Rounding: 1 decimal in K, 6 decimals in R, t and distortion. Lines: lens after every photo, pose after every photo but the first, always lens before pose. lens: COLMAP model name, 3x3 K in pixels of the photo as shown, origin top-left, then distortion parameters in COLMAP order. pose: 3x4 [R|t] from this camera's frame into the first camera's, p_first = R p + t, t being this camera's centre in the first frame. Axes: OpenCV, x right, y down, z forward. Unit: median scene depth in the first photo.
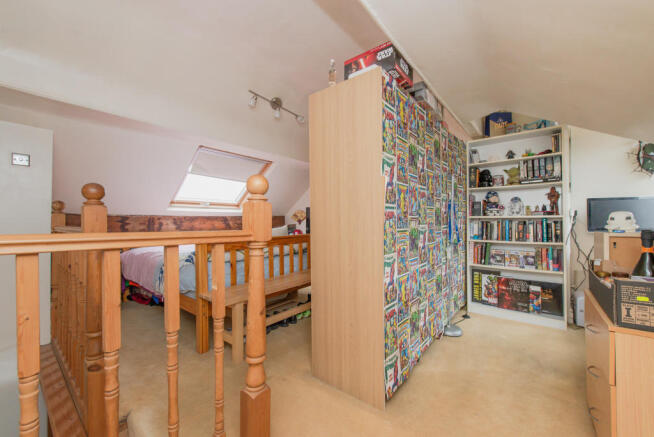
lens RADIAL K [[258.5, 0, 331.9], [0, 258.5, 221.2], [0, 0, 1]] dist [0.003058, 0.000080]
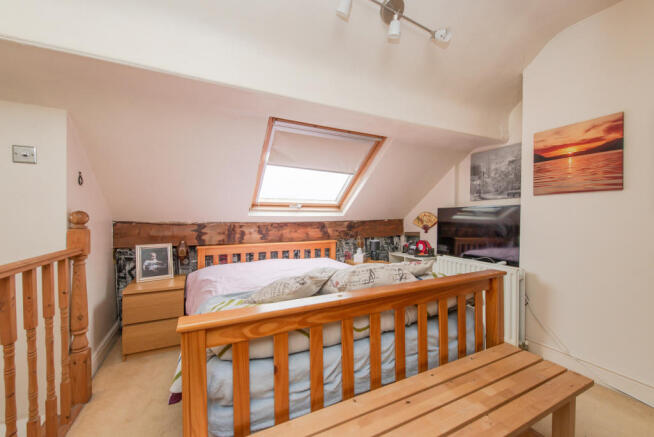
lens RADIAL K [[258.5, 0, 331.5], [0, 258.5, 221.7], [0, 0, 1]] dist [0.003058, 0.000080]
pose [[0.903132, 0.014202, -0.429128, -0.080004], [-0.005788, 0.999765, 0.020908, -0.040014], [0.429324, -0.016399, 0.903002, 0.392352]]
